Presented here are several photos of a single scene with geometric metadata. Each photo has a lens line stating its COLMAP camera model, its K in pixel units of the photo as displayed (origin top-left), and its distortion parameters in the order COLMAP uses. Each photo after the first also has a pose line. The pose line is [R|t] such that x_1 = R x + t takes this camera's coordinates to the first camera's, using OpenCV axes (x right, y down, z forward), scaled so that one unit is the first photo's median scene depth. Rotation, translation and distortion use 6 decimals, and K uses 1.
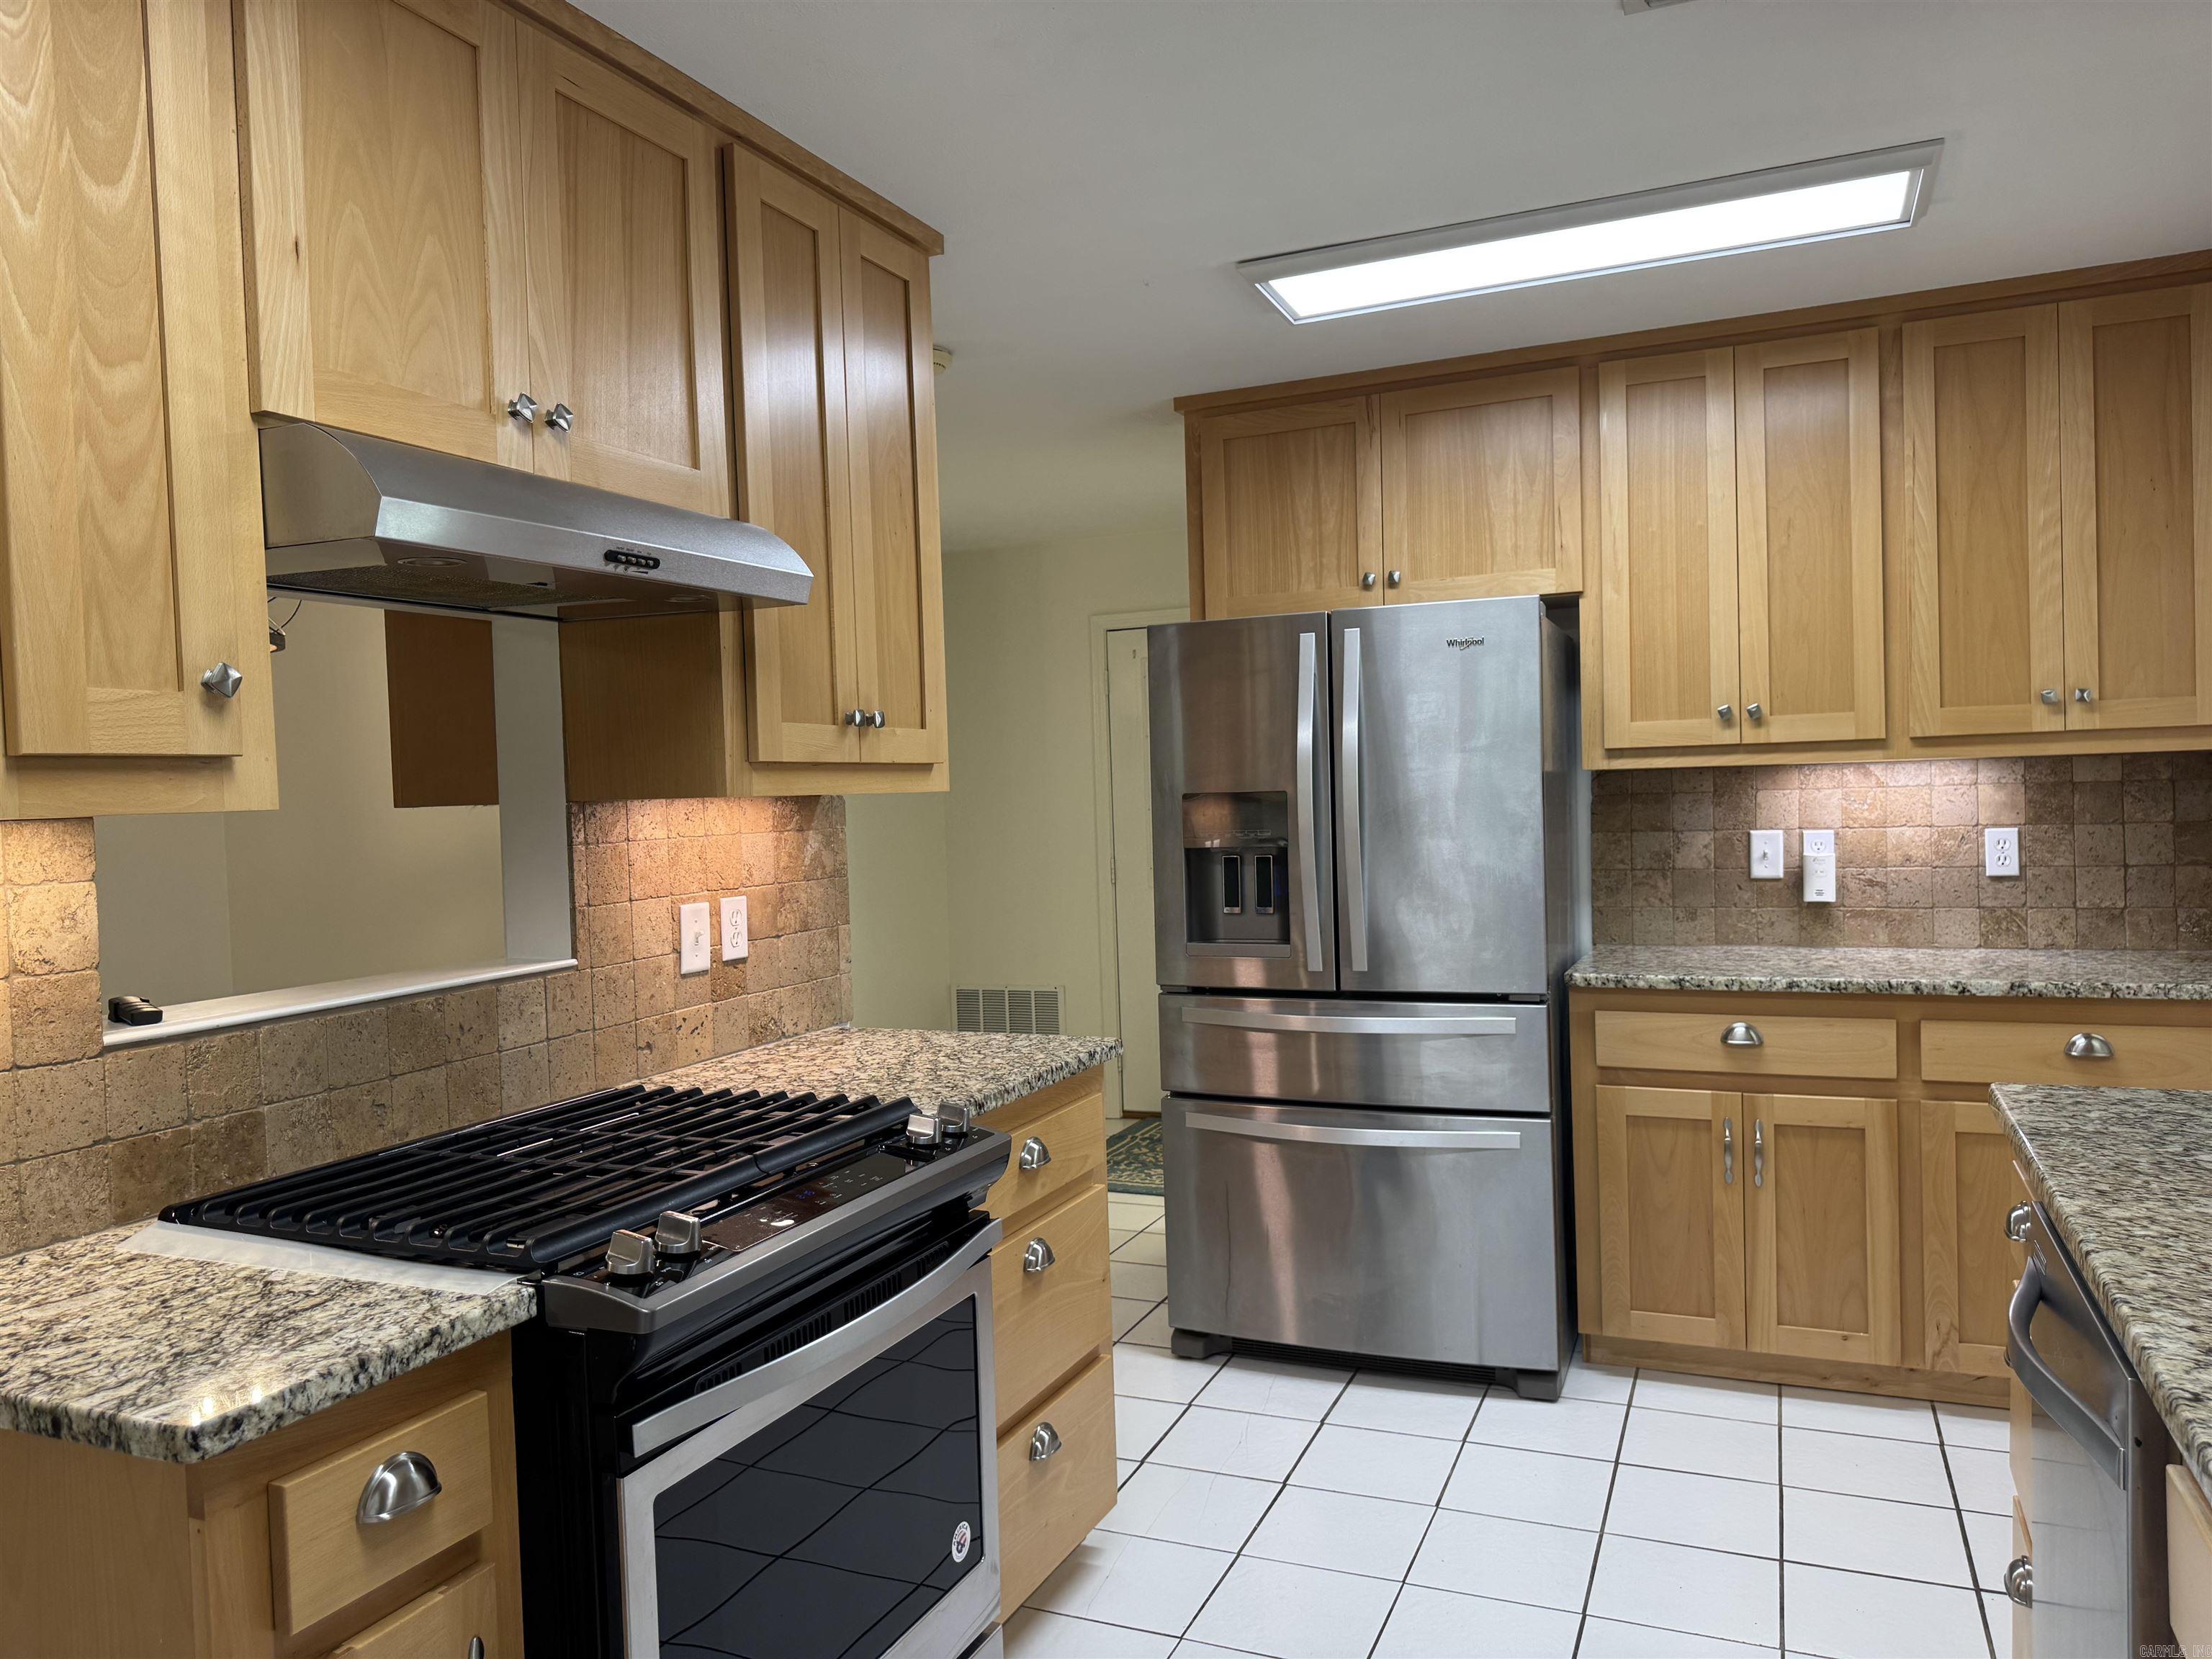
lens RADIAL K [[1593.7, 0, 1104.5], [0, 1593.7, 825.5], [0, 0, 1]] dist [0.003252, -0.003444]
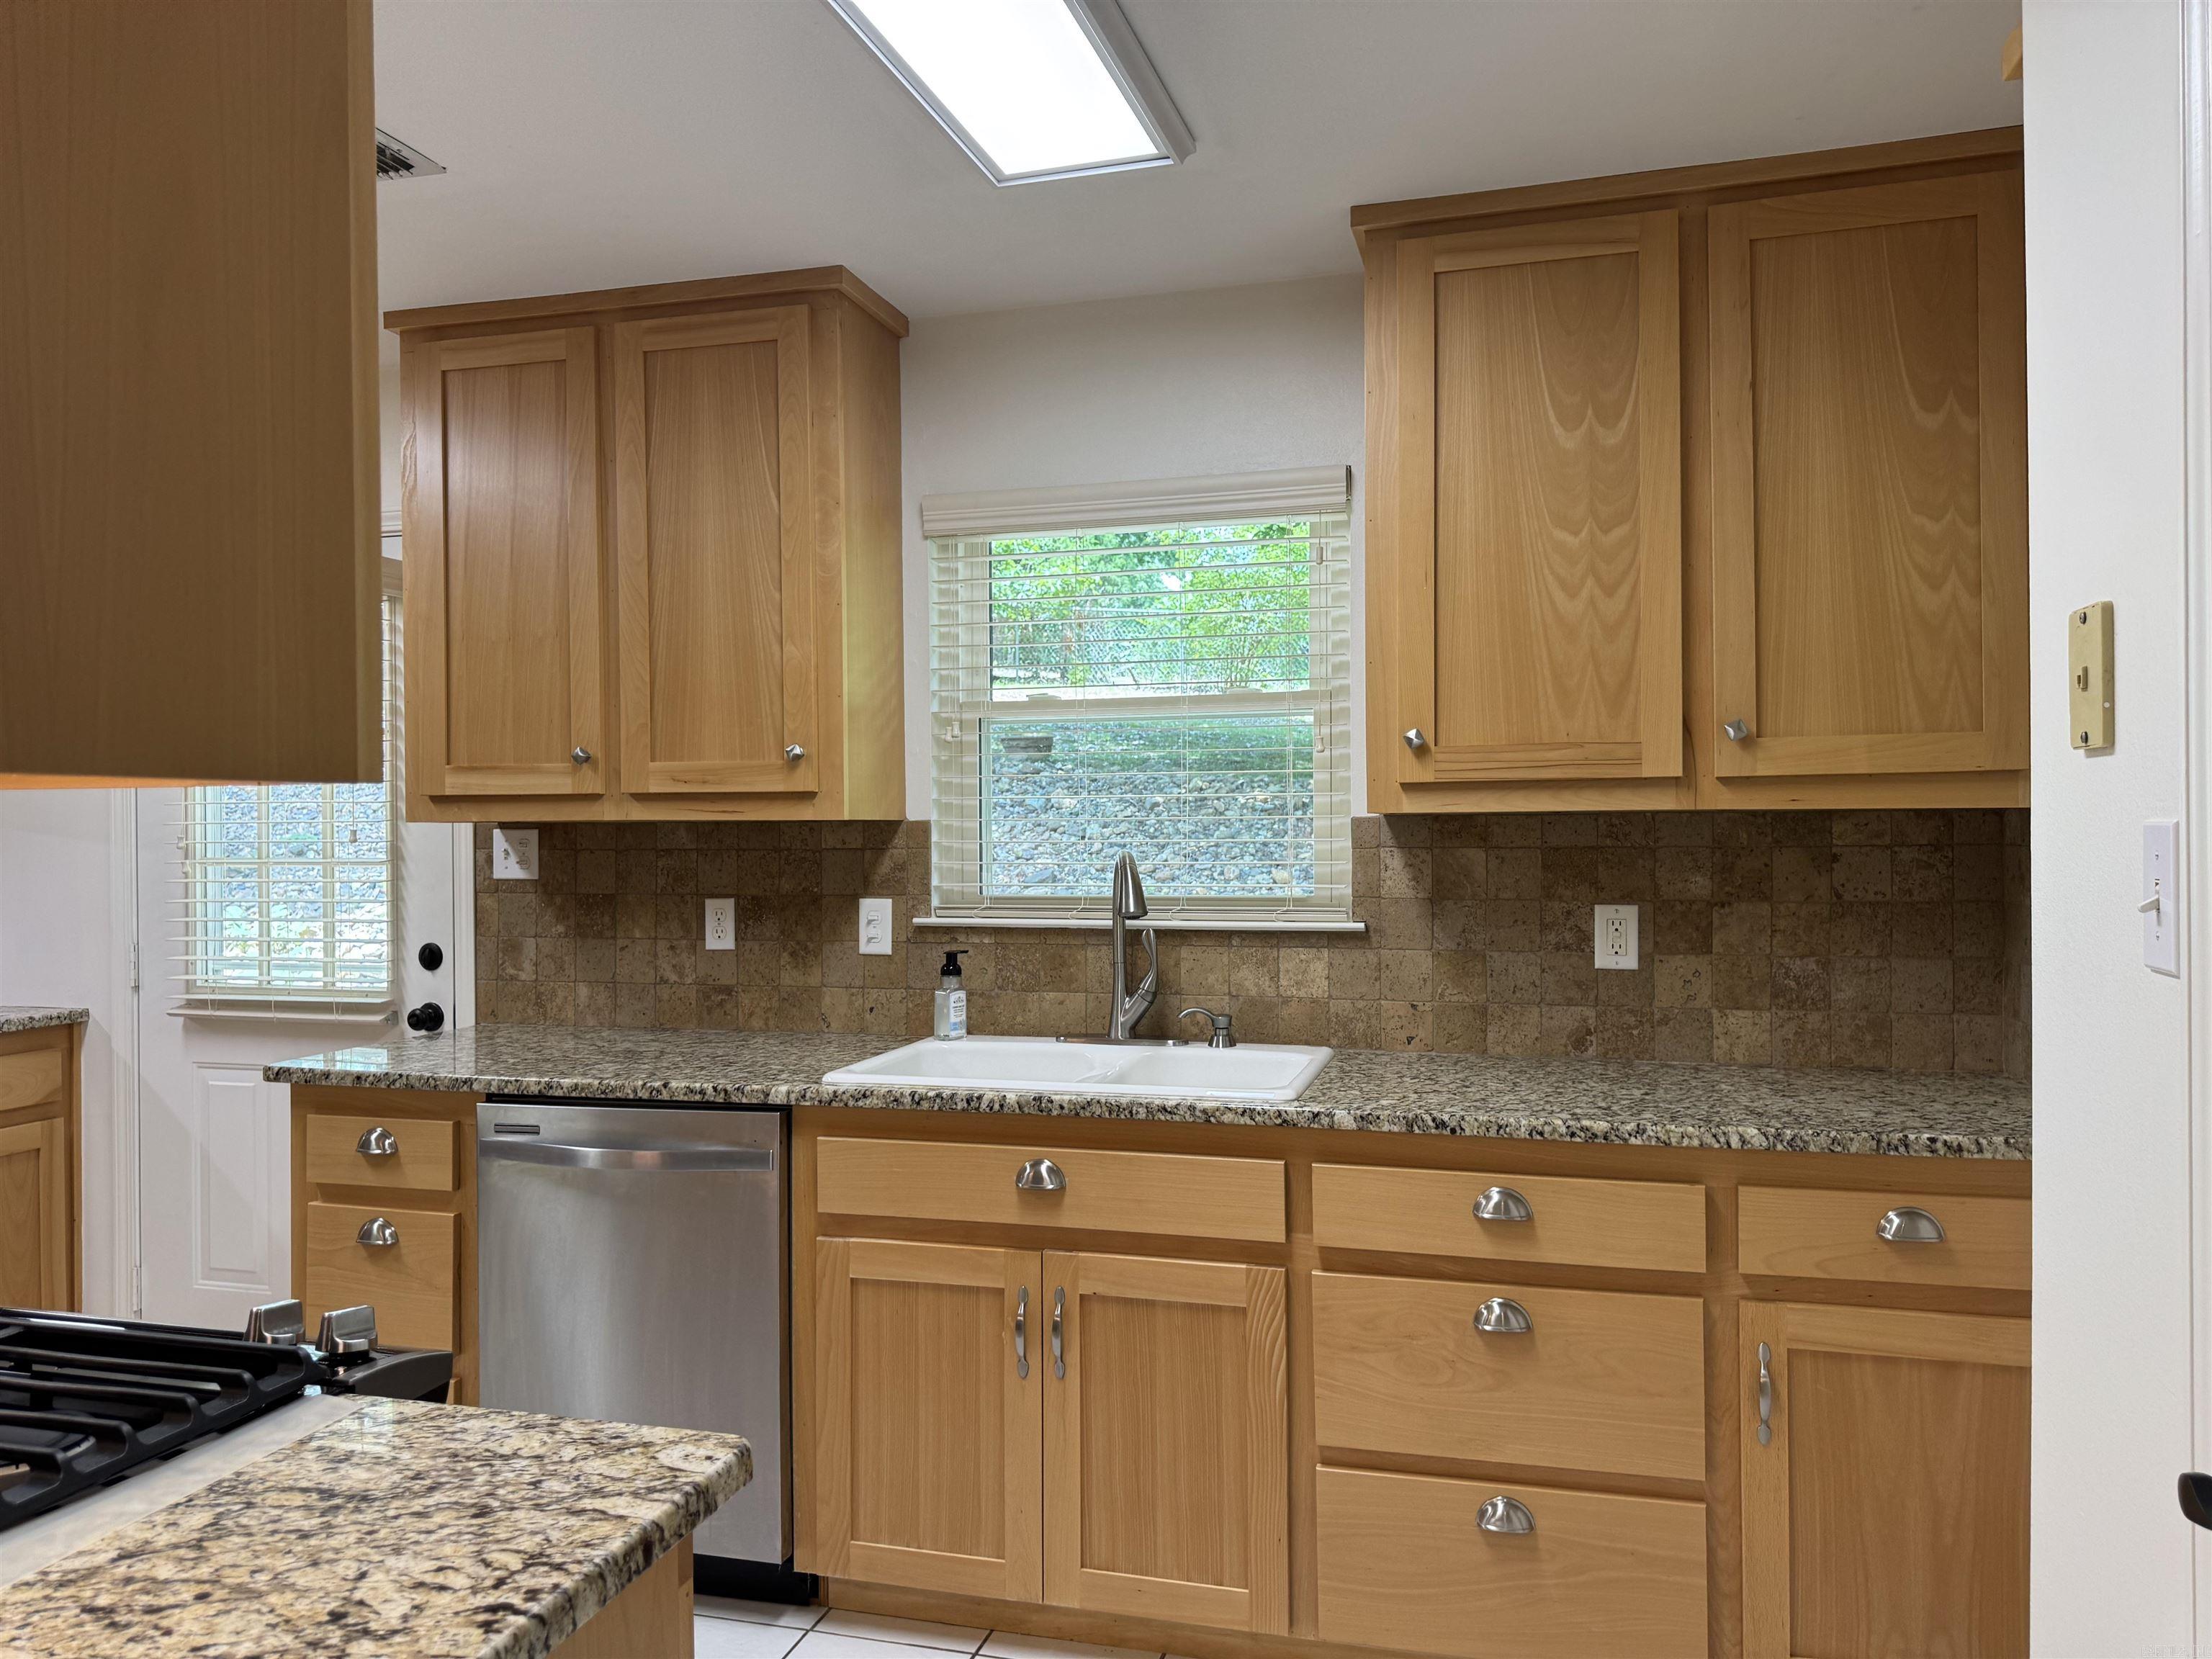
lens RADIAL K [[1557.7, 0, 1108.4], [0, 1557.7, 835.6], [0, 0, 1]] dist [0.123582, -0.131598]
pose [[-0.153509, 0.028303, 0.987742, -1.206852], [0.035062, 0.999116, -0.023179, 0.036610], [-0.987525, 0.031074, -0.154366, 0.716192]]
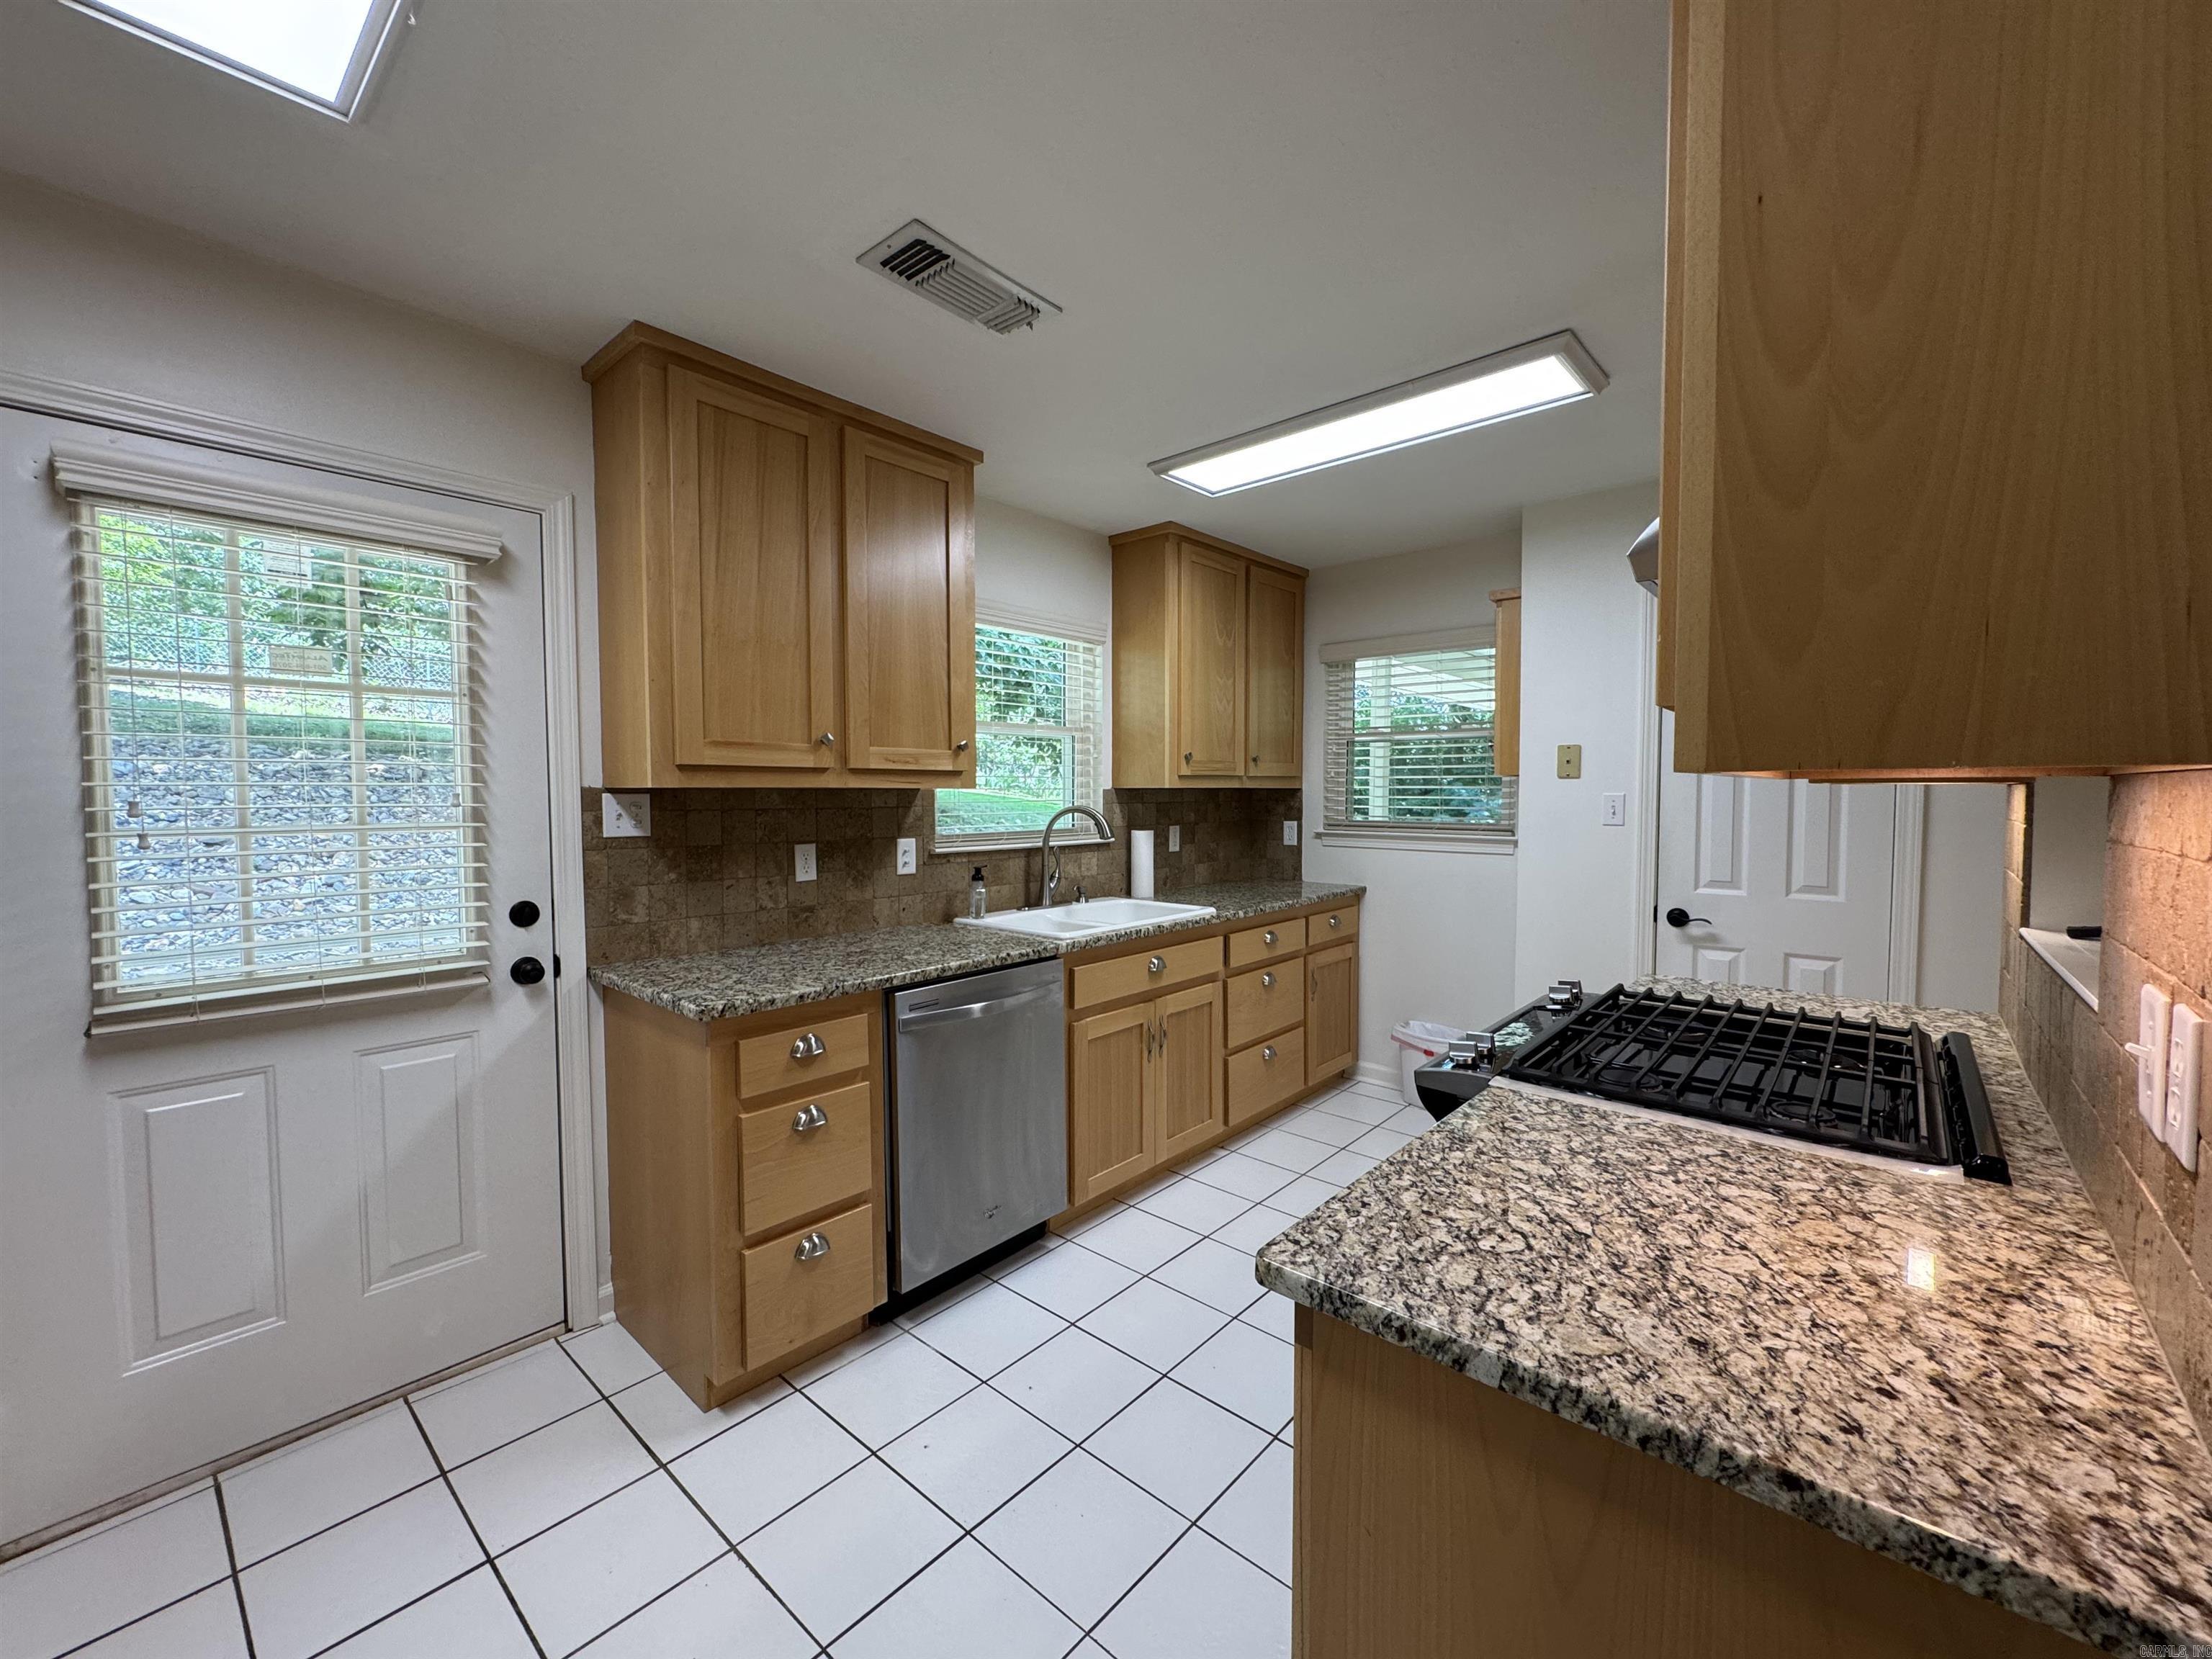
lens RADIAL K [[895.0, 0, 1105.3], [0, 895.0, 830.4], [0, 0, 1]] dist [-0.000152, 0.000149]
pose [[-0.955573, 0.018654, 0.294164, -0.037770], [0.037520, 0.997575, 0.058622, -0.050581], [-0.292357, 0.067054, -0.953955, 2.378823]]
